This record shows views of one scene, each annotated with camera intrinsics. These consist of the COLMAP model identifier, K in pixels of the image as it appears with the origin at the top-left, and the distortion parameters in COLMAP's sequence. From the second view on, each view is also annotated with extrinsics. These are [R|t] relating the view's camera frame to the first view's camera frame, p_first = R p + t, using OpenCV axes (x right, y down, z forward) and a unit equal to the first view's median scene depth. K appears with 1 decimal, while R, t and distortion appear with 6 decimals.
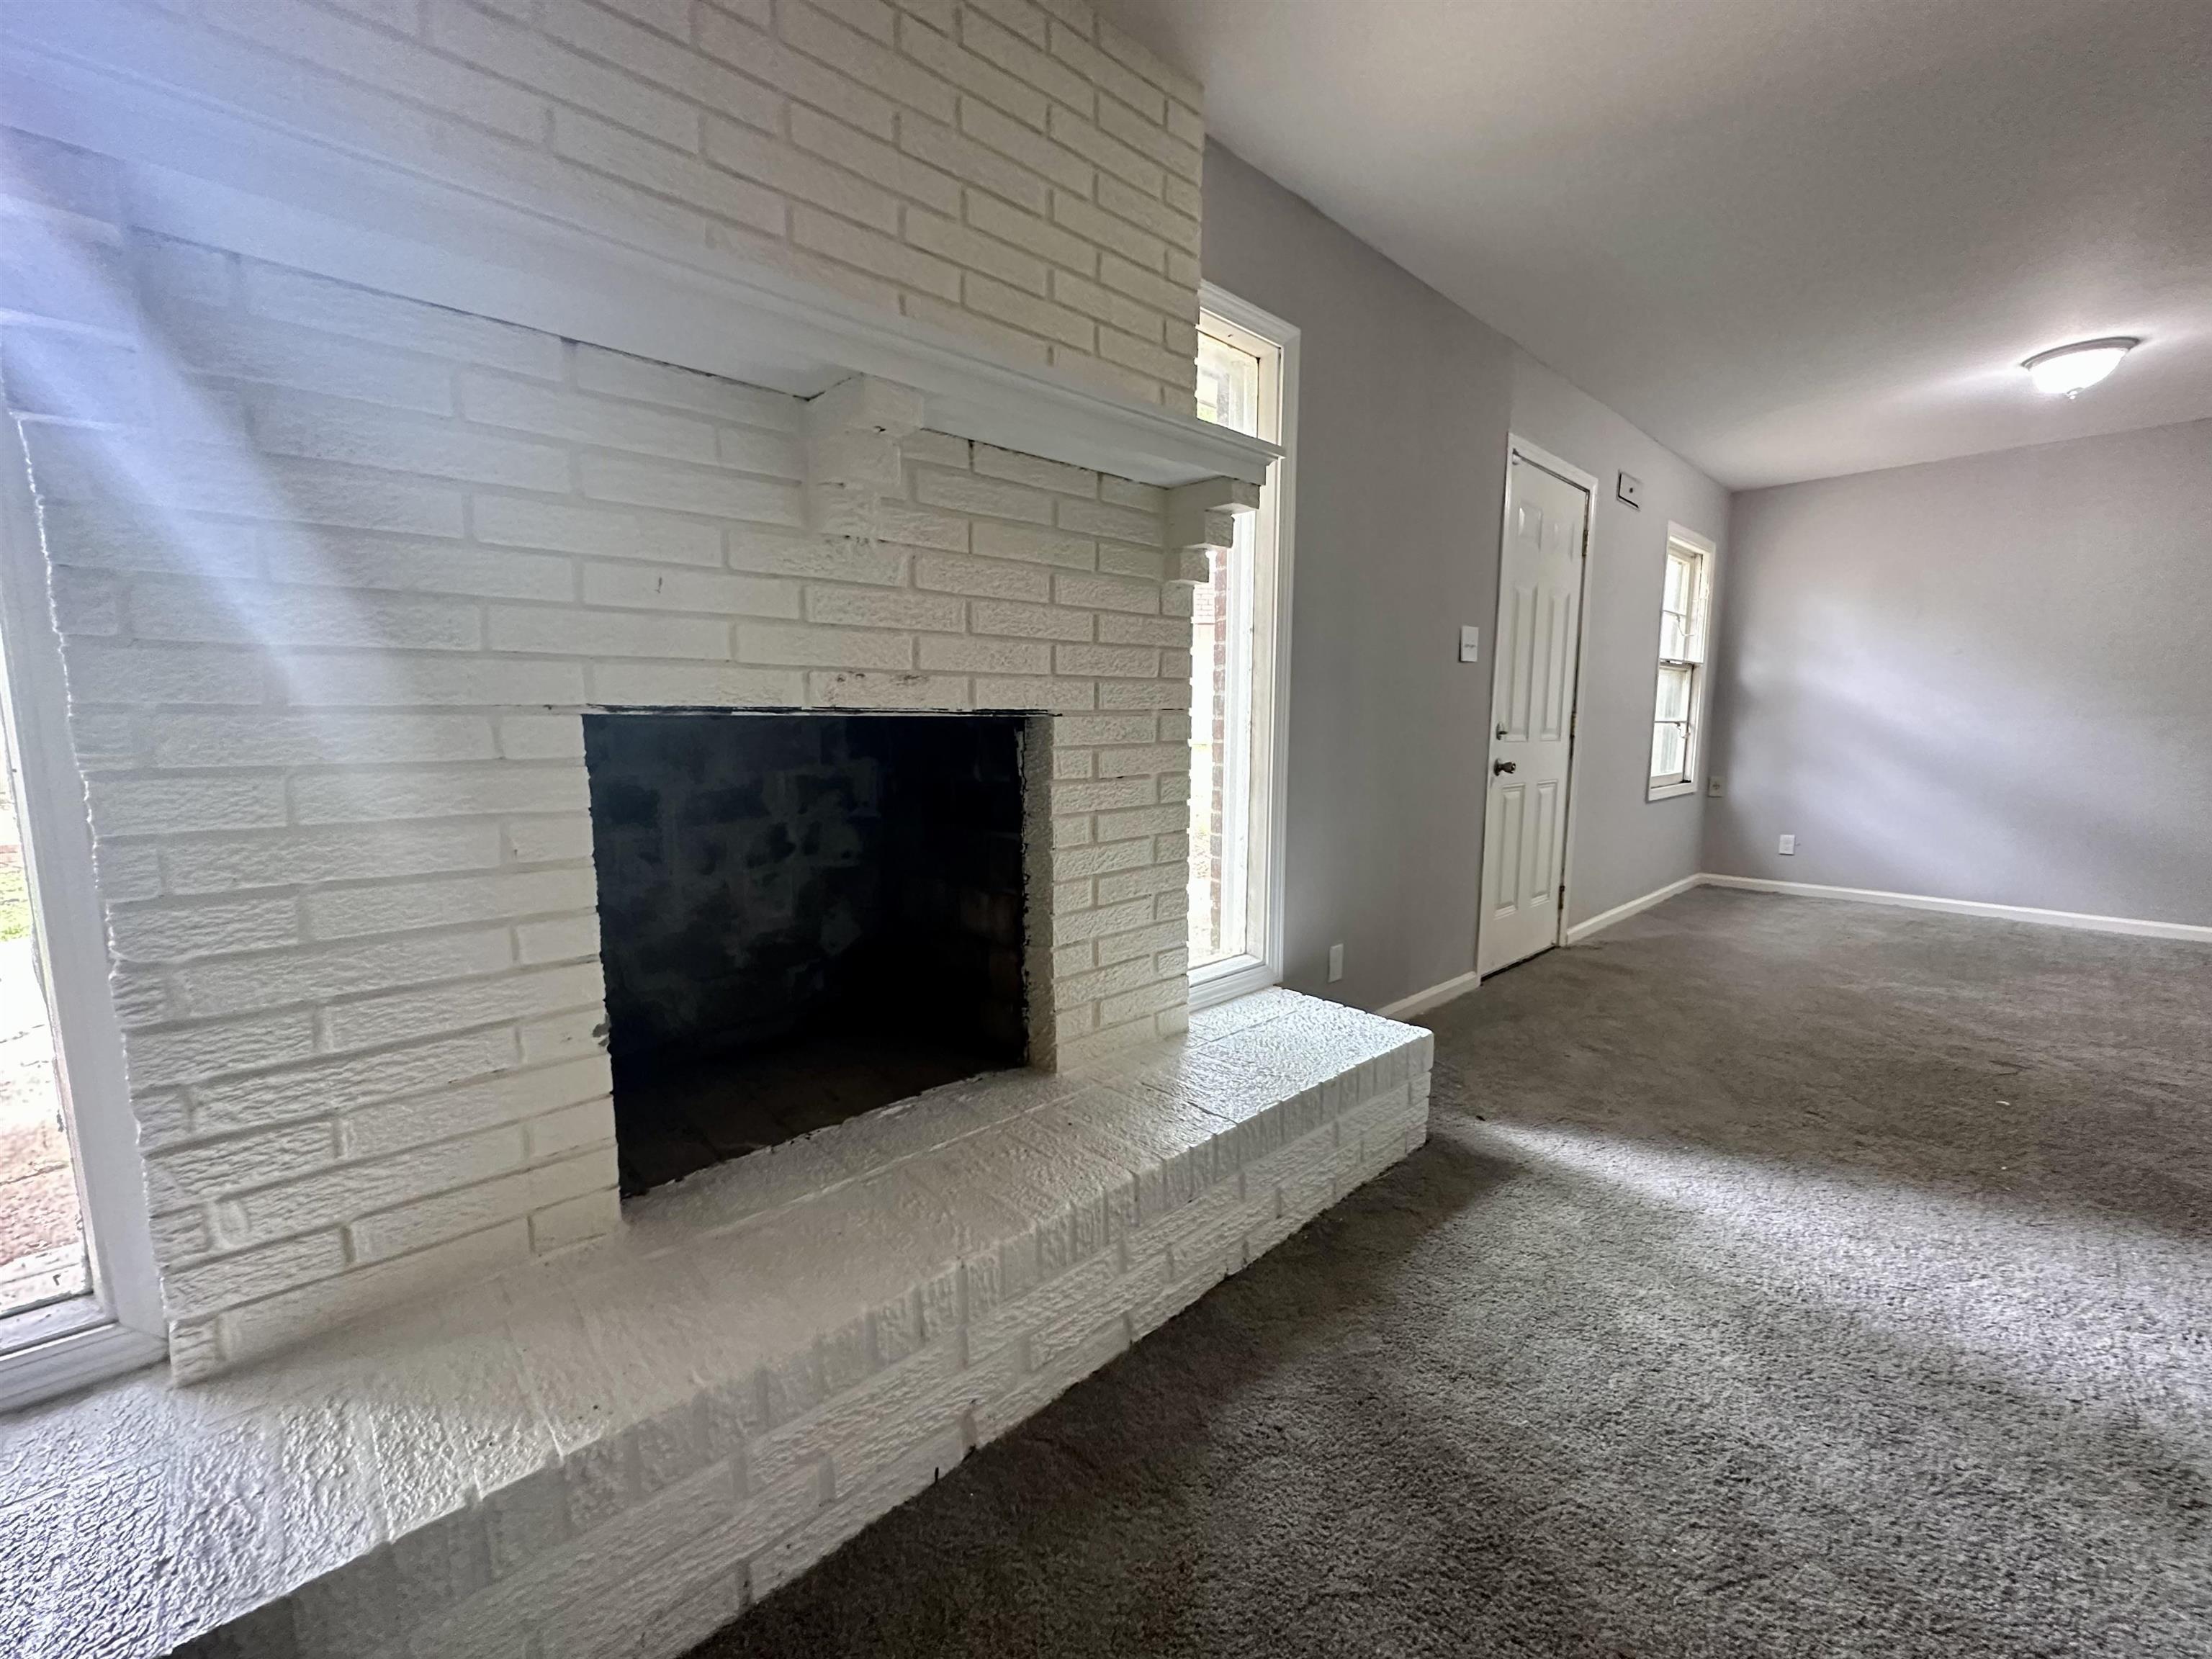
lens RADIAL K [[882.2, 0, 1113.2], [0, 882.2, 830.2], [0, 0, 1]] dist [0.000325, -0.000036]
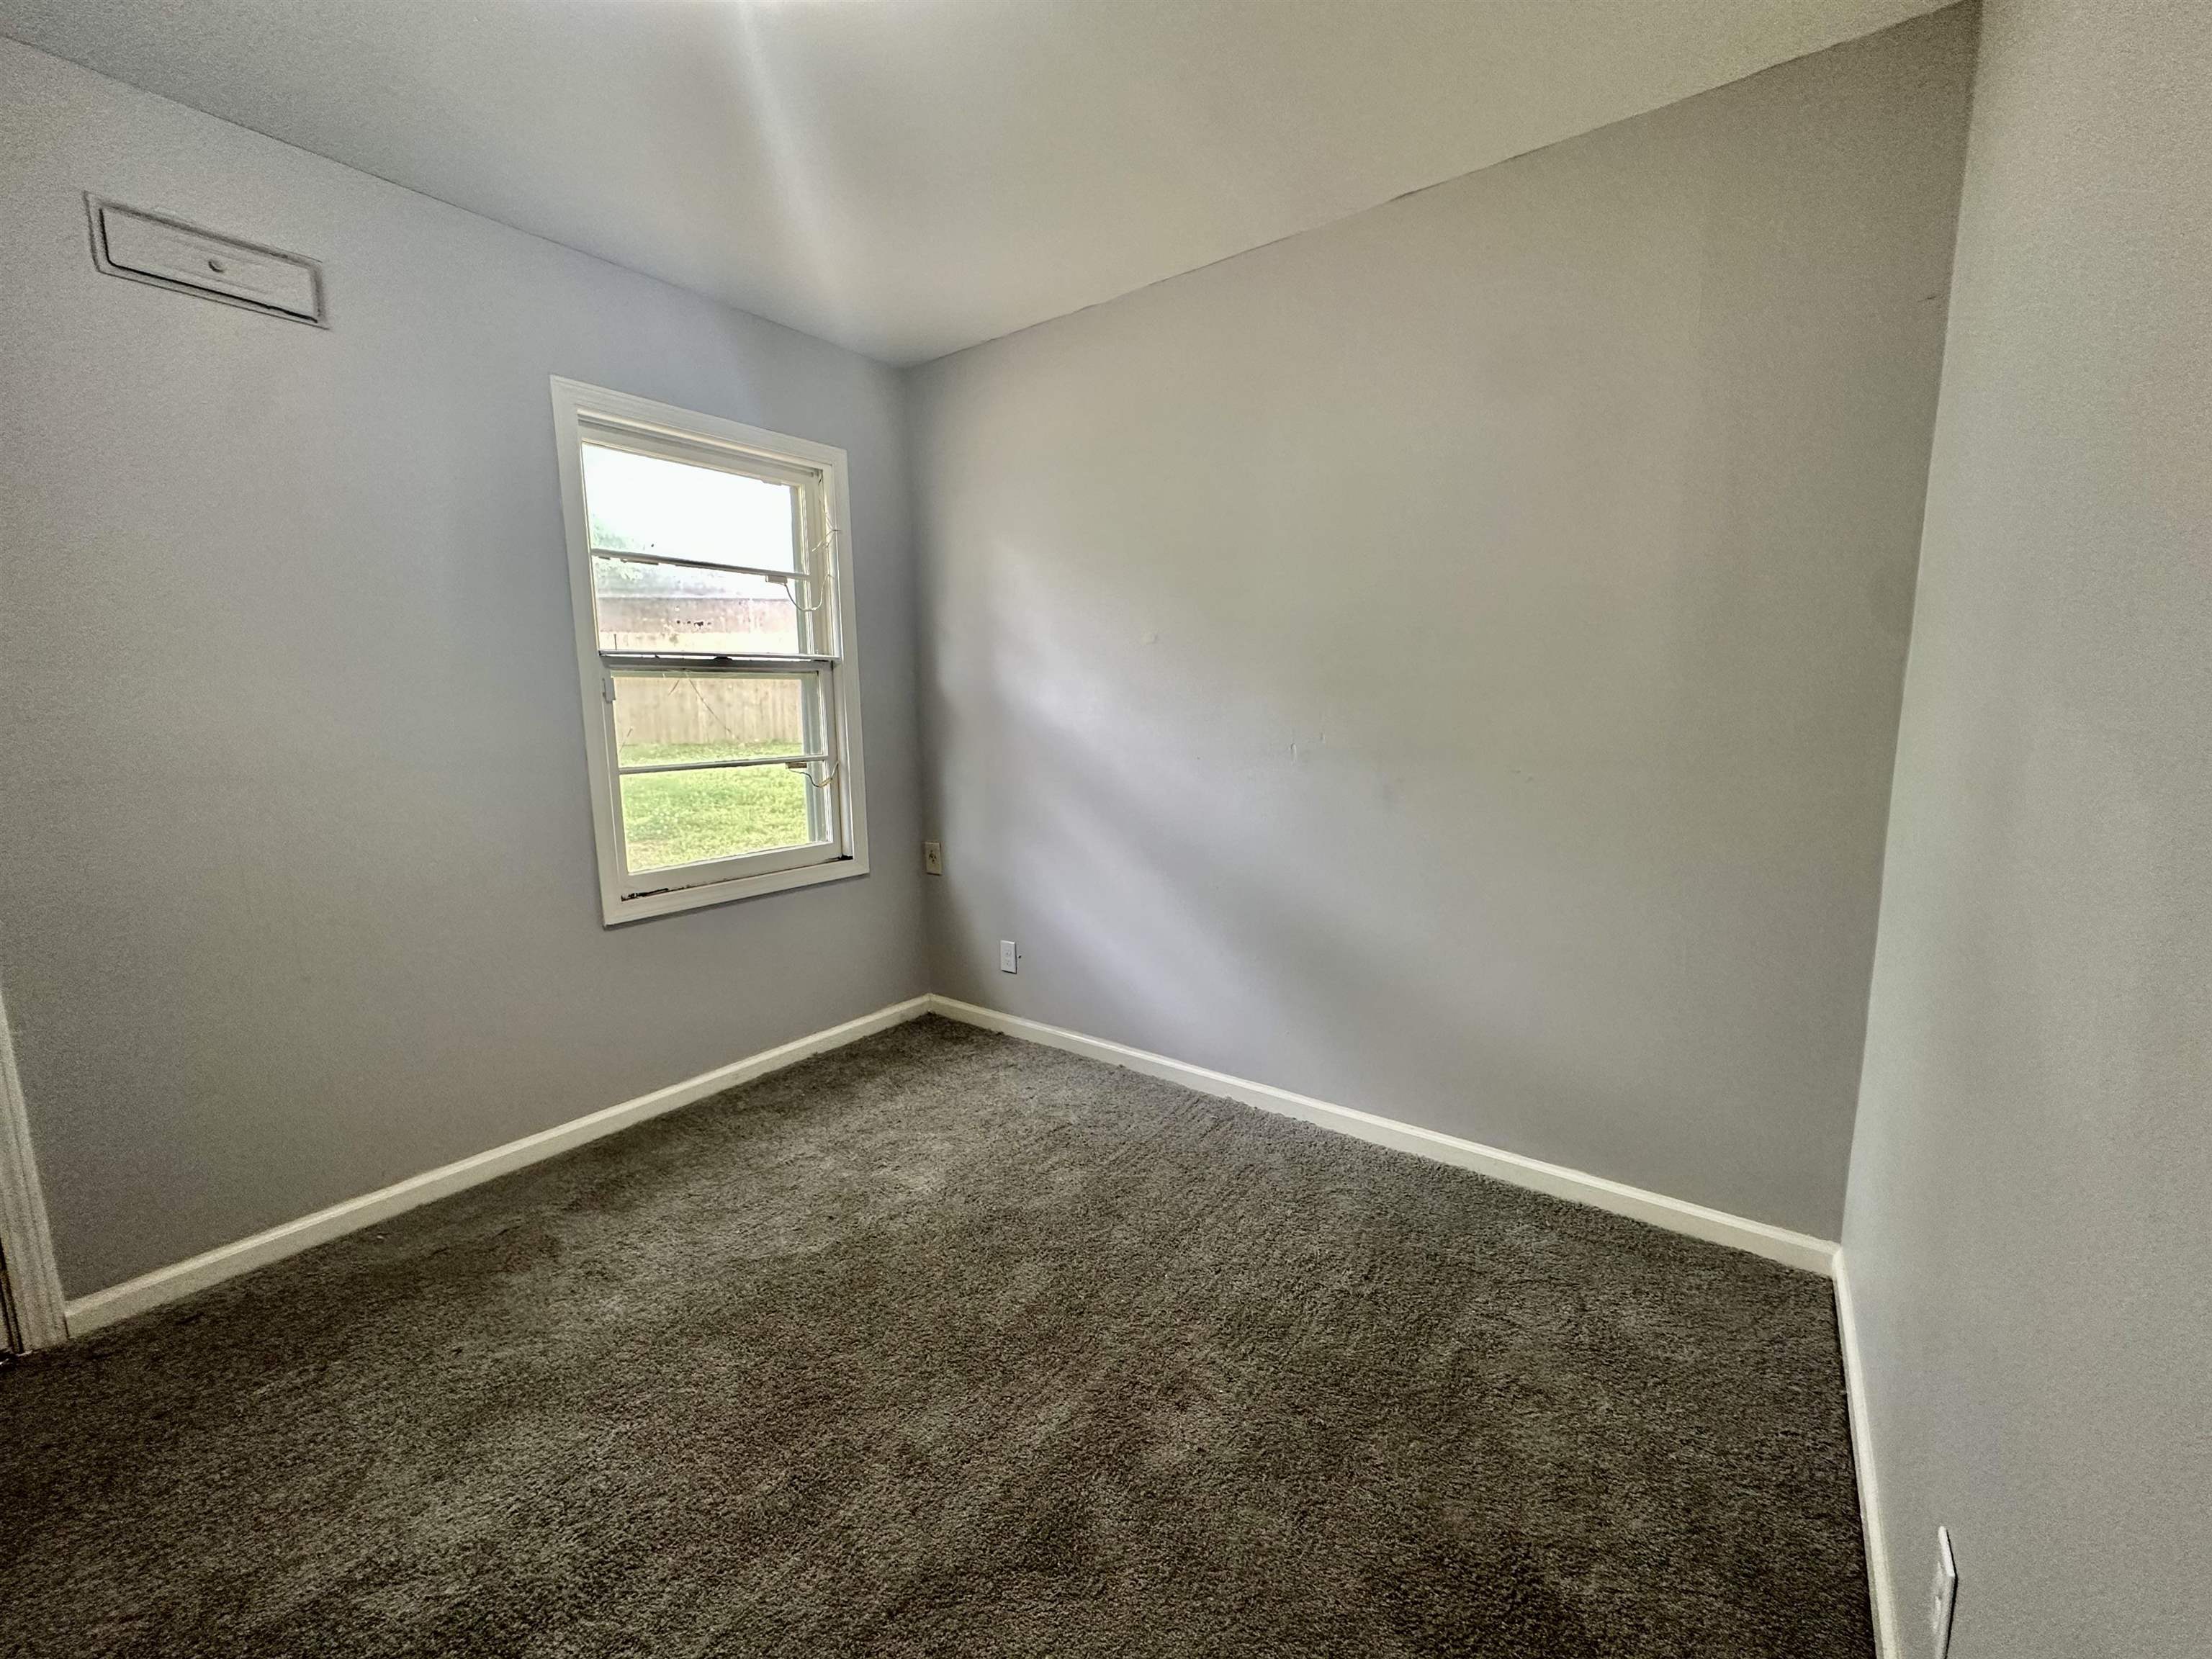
lens RADIAL K [[882.2, 0, 1113.2], [0, 882.2, 830.2], [0, 0, 1]] dist [0.000325, -0.000036]
pose [[0.979900, -0.034964, 0.196403, 0.717706], [0.030760, 0.999228, 0.024419, -0.083245], [-0.197105, -0.017887, 0.980219, 0.386286]]
